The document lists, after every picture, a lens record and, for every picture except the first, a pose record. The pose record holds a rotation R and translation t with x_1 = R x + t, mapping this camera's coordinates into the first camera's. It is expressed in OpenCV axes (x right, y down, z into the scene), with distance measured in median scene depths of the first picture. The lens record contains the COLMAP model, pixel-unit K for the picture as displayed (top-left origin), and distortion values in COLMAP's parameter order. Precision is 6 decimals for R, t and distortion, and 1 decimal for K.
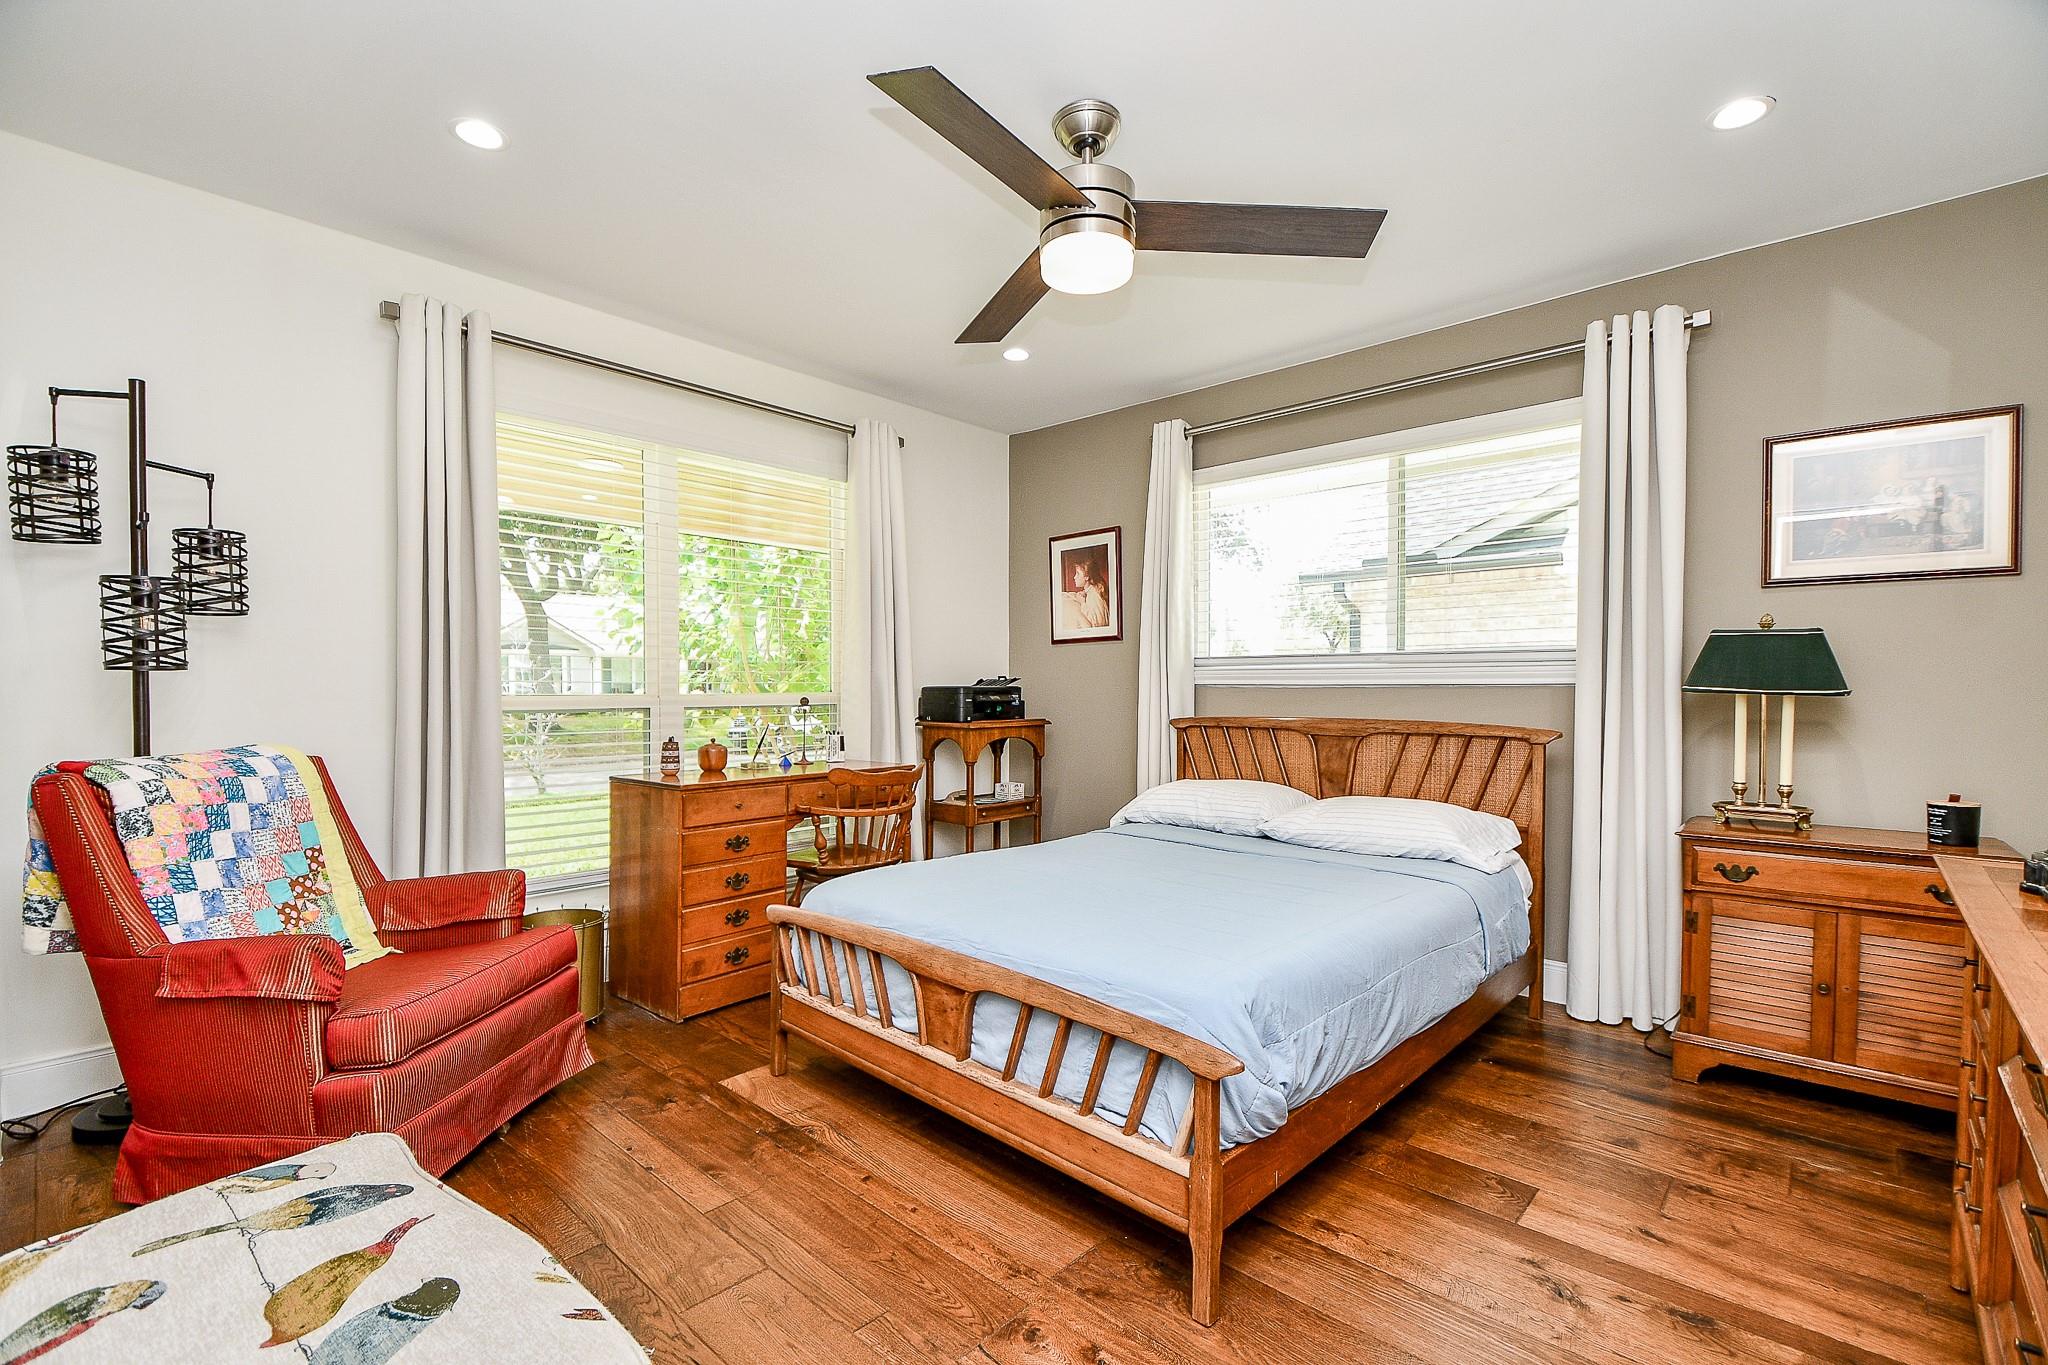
lens RADIAL K [[907.1, 0, 1026.5], [0, 907.1, 684.8], [0, 0, 1]] dist [0.010255, -0.012900]
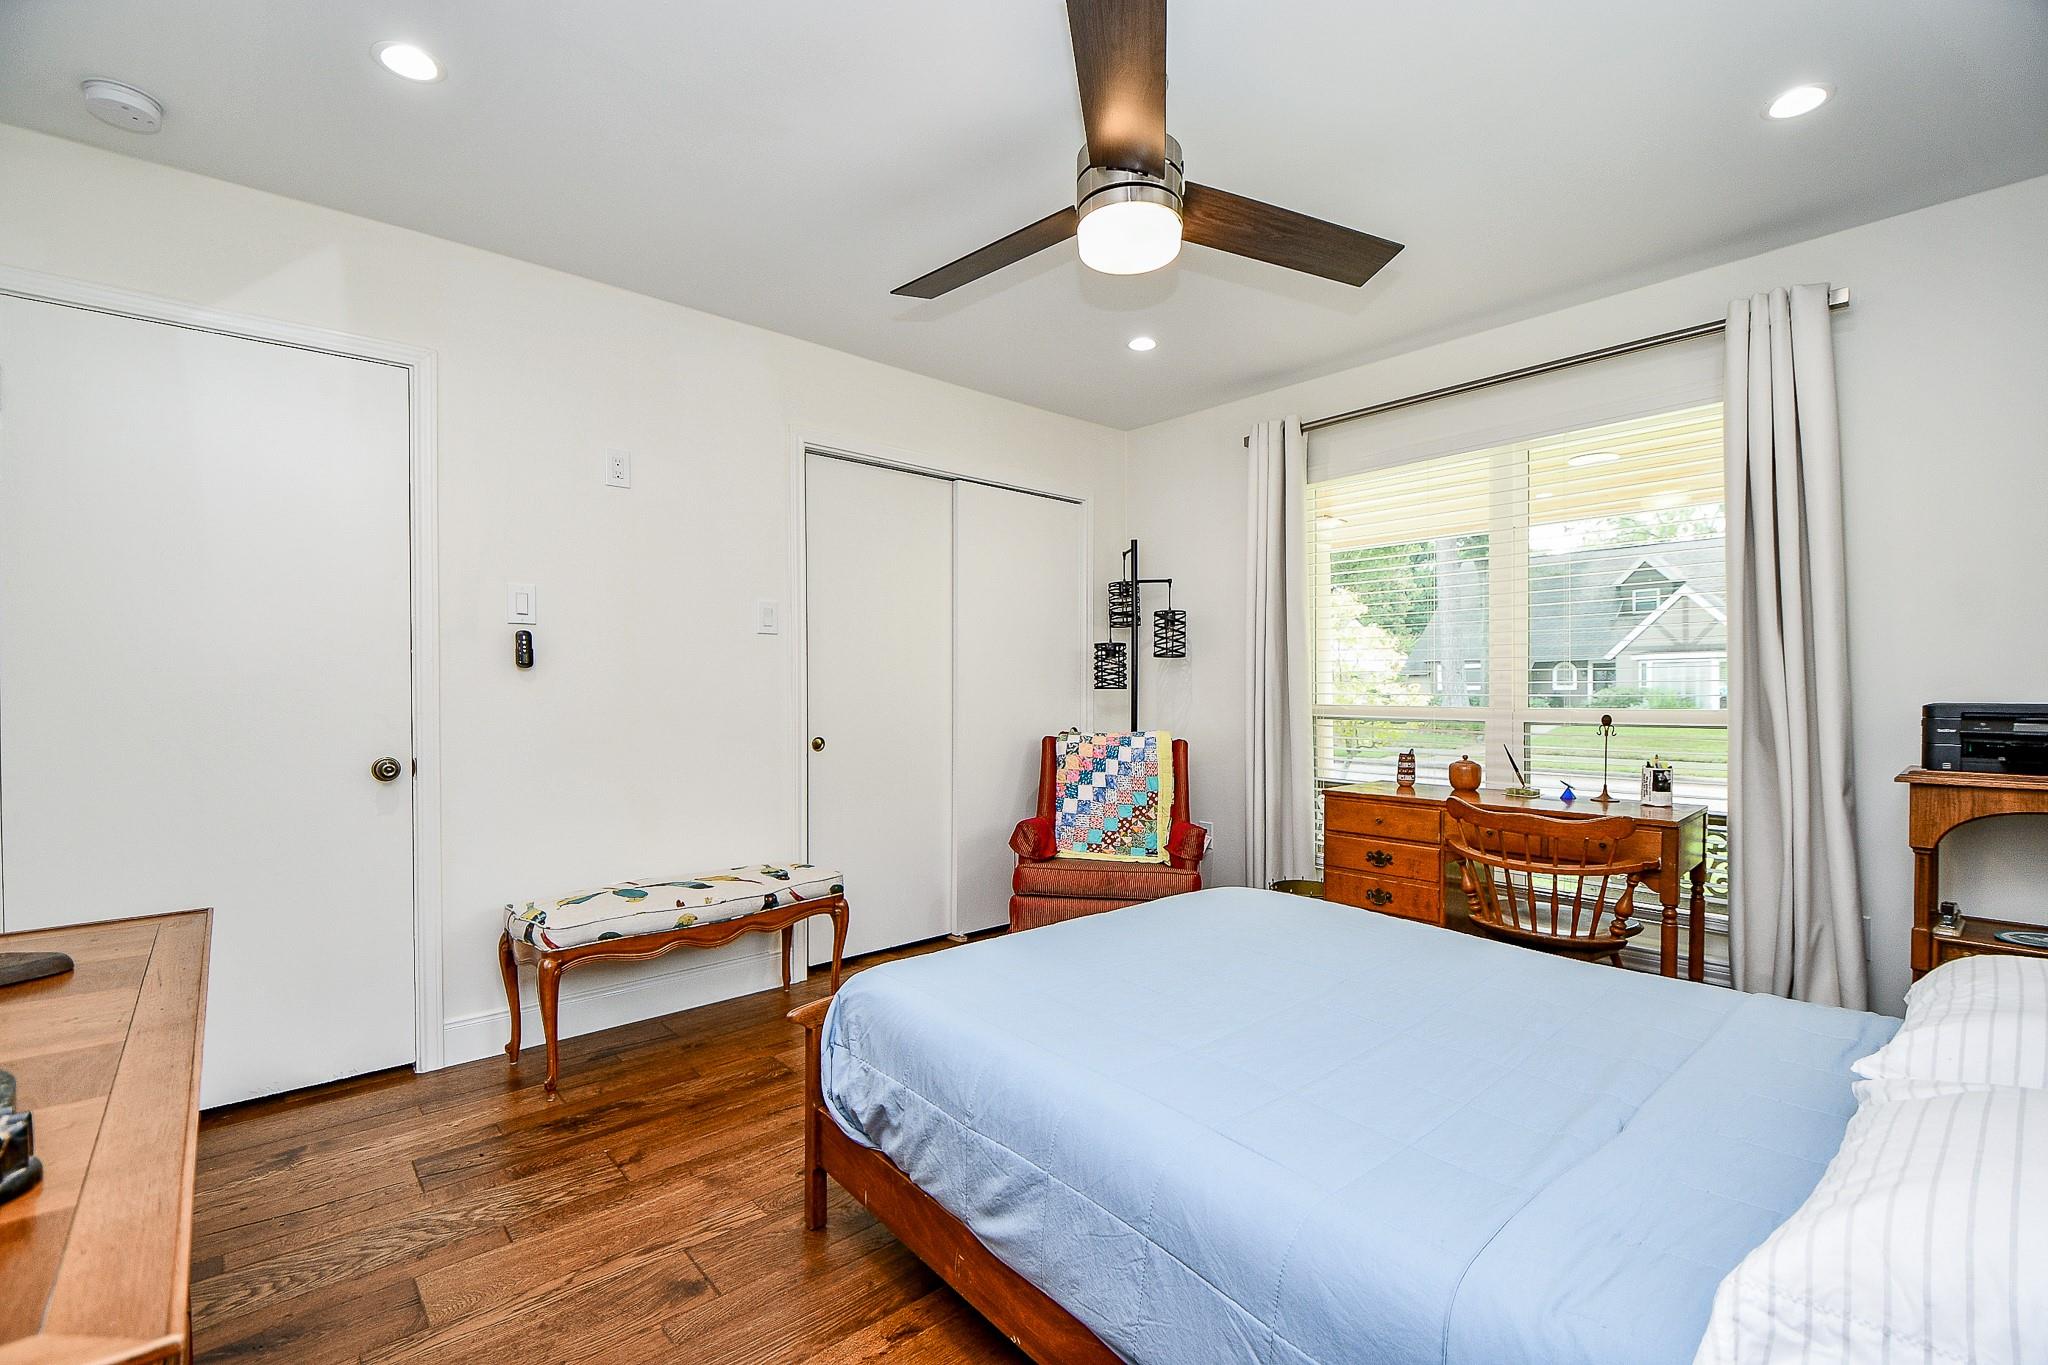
lens RADIAL K [[907.1, 0, 1030.3], [0, 907.1, 687.1], [0, 0, 1]] dist [0.010255, -0.012900]
pose [[-0.132569, -0.003318, -0.991168, 0.878330], [0.001638, 0.999992, -0.003567, -0.011989], [0.991172, -0.002097, -0.132563, 0.924282]]
